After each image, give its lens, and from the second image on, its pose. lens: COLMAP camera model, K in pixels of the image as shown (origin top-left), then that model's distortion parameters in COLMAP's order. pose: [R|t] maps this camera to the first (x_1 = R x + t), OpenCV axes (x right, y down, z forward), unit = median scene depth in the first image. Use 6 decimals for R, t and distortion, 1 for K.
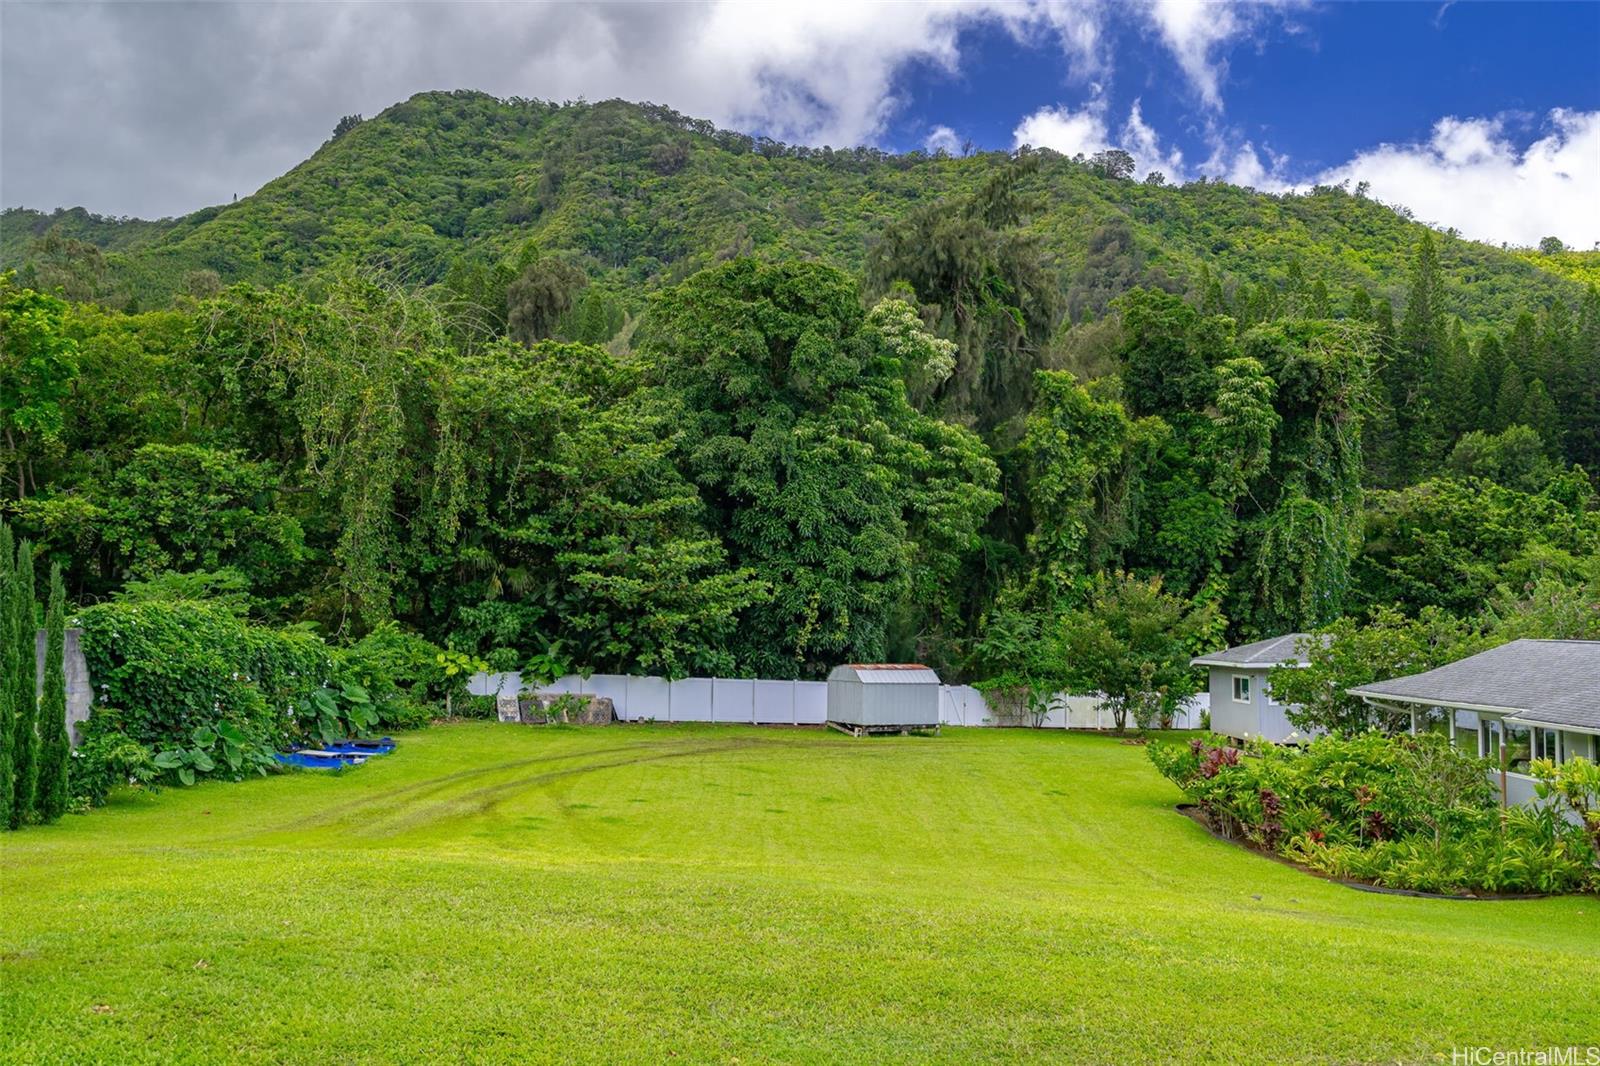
lens RADIAL K [[1373.3, 0, 800.0], [0, 1373.3, 533.0], [0, 0, 1]] dist [0.002406, 0.004685]
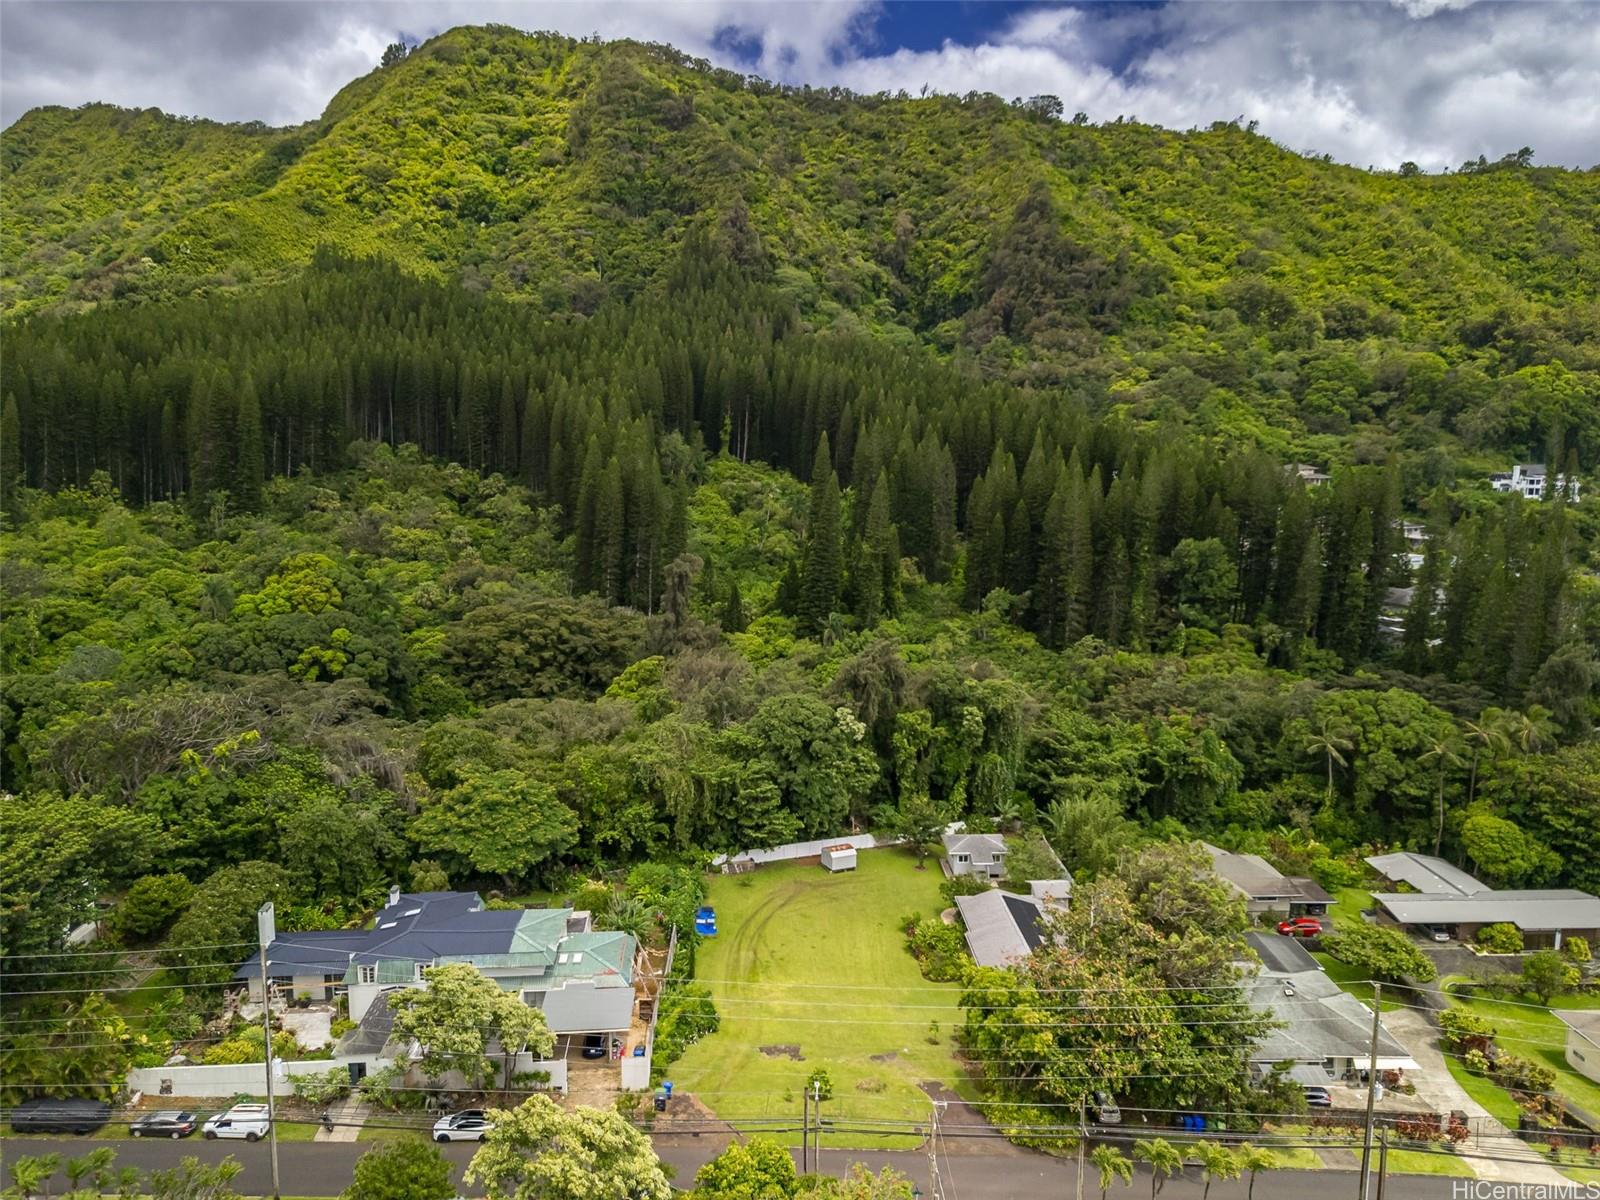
lens RADIAL K [[1167.2, 0, 800.0], [0, 1167.2, 600.0], [0, 0, 1]] dist [0.051546, -0.049517]
pose [[0.999864, -0.002615, 0.016304, -0.064301], [-0.000824, 0.978239, 0.207479, -0.908620], [-0.016492, -0.207465, 0.978104, -1.353330]]
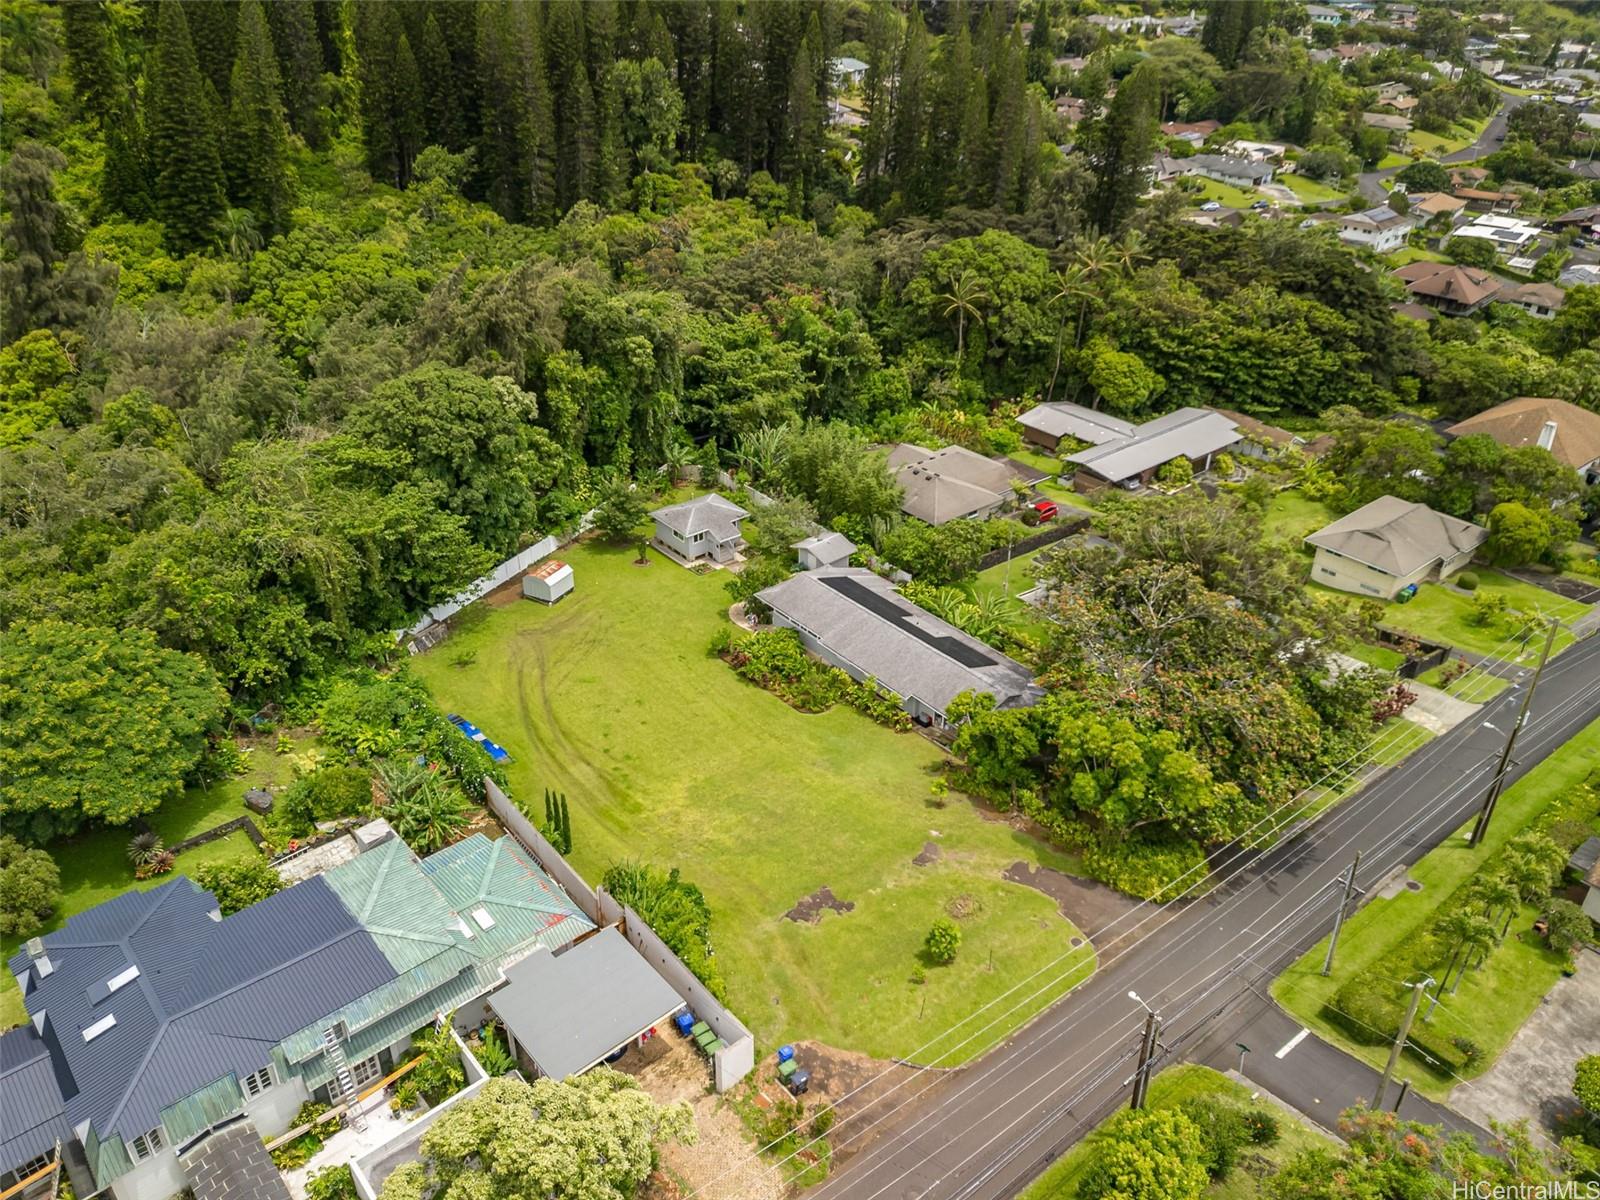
lens RADIAL K [[1180.0, 0, 800.0], [0, 1180.0, 600.0], [0, 0, 1]] dist [0.047641, -0.050605]
pose [[0.785356, -0.307918, 0.537032, -0.611509], [-0.043687, 0.837785, 0.544249, -0.851143], [-0.617501, -0.450891, 0.644507, -0.501660]]
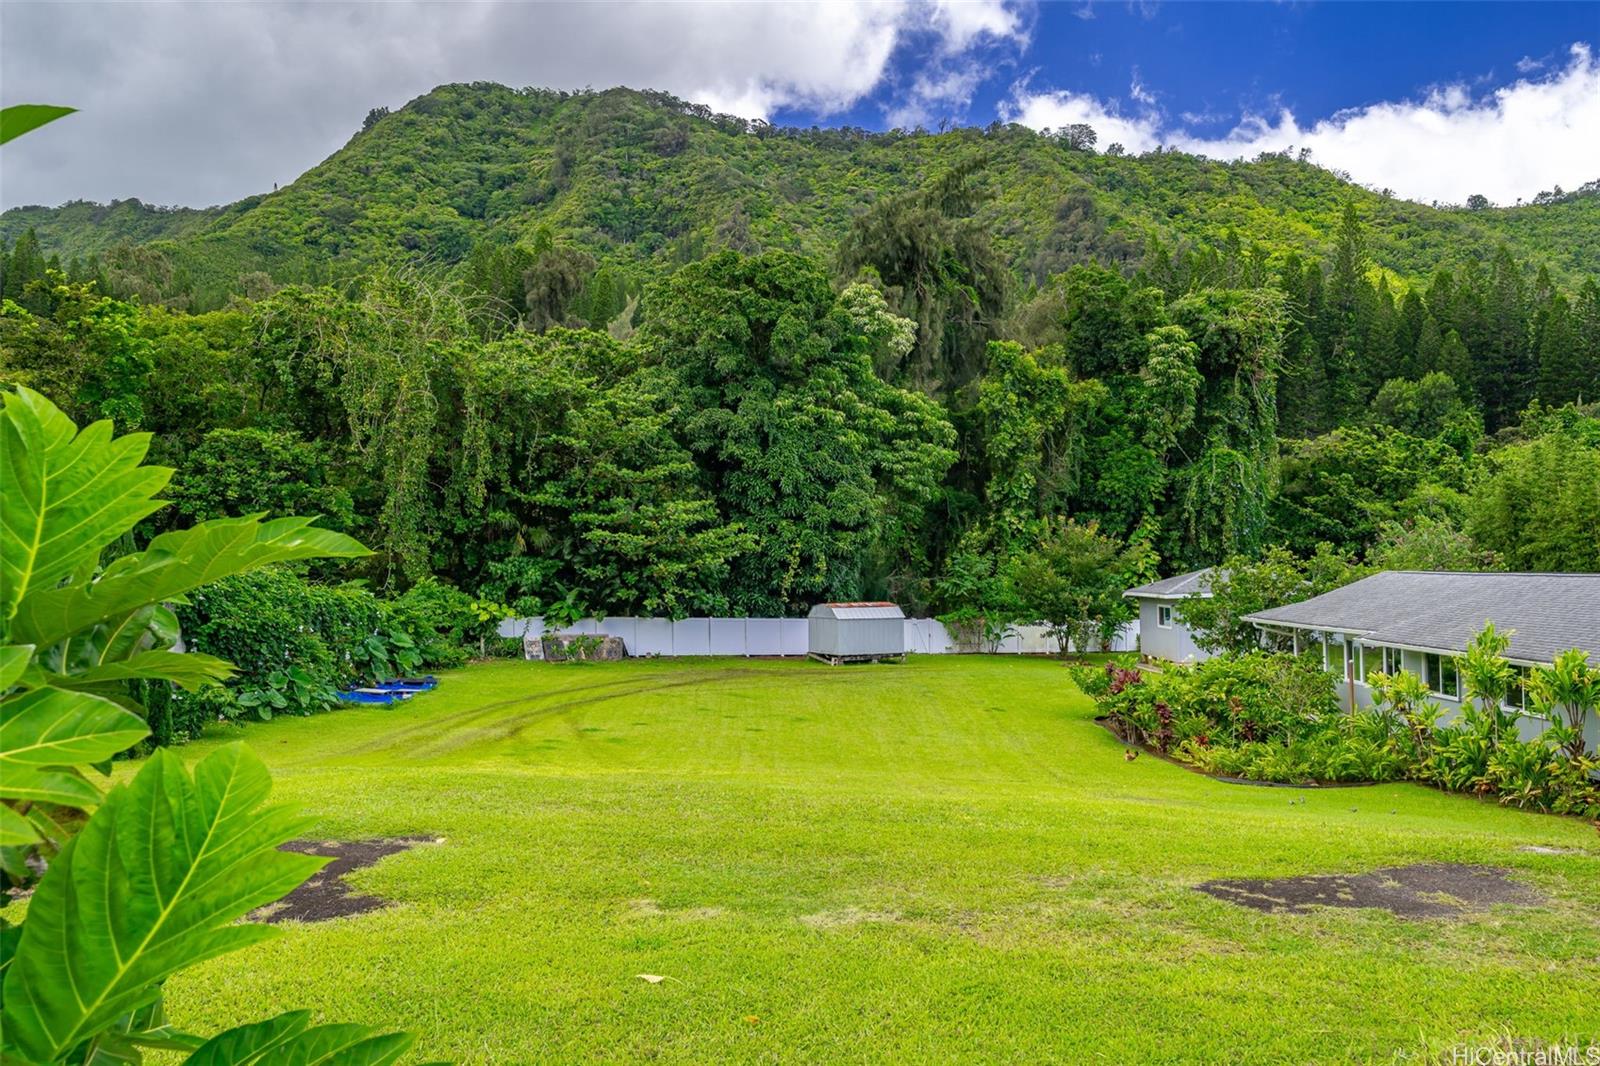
lens RADIAL K [[1243.5, 0, 800.0], [0, 1243.5, 533.0], [0, 0, 1]] dist [0.004431, -0.004934]
pose [[0.999727, -0.023353, -0.000598, 0.013803], [0.023358, 0.998833, 0.042275, -0.007743], [-0.000390, -0.042277, 0.999106, -0.041921]]
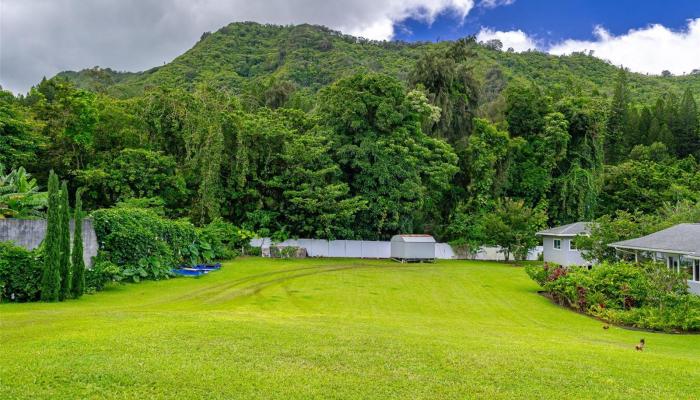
lens RADIAL K [[513.9, 0, 350.0], [0, 513.9, 200.0], [0, 0, 1]] dist [0.001360, -0.002260]
pose [[0.998847, -0.003657, -0.047860, -0.008446], [0.004881, 0.999664, 0.025474, 0.006672], [0.047750, -0.025678, 0.998529, 0.047111]]
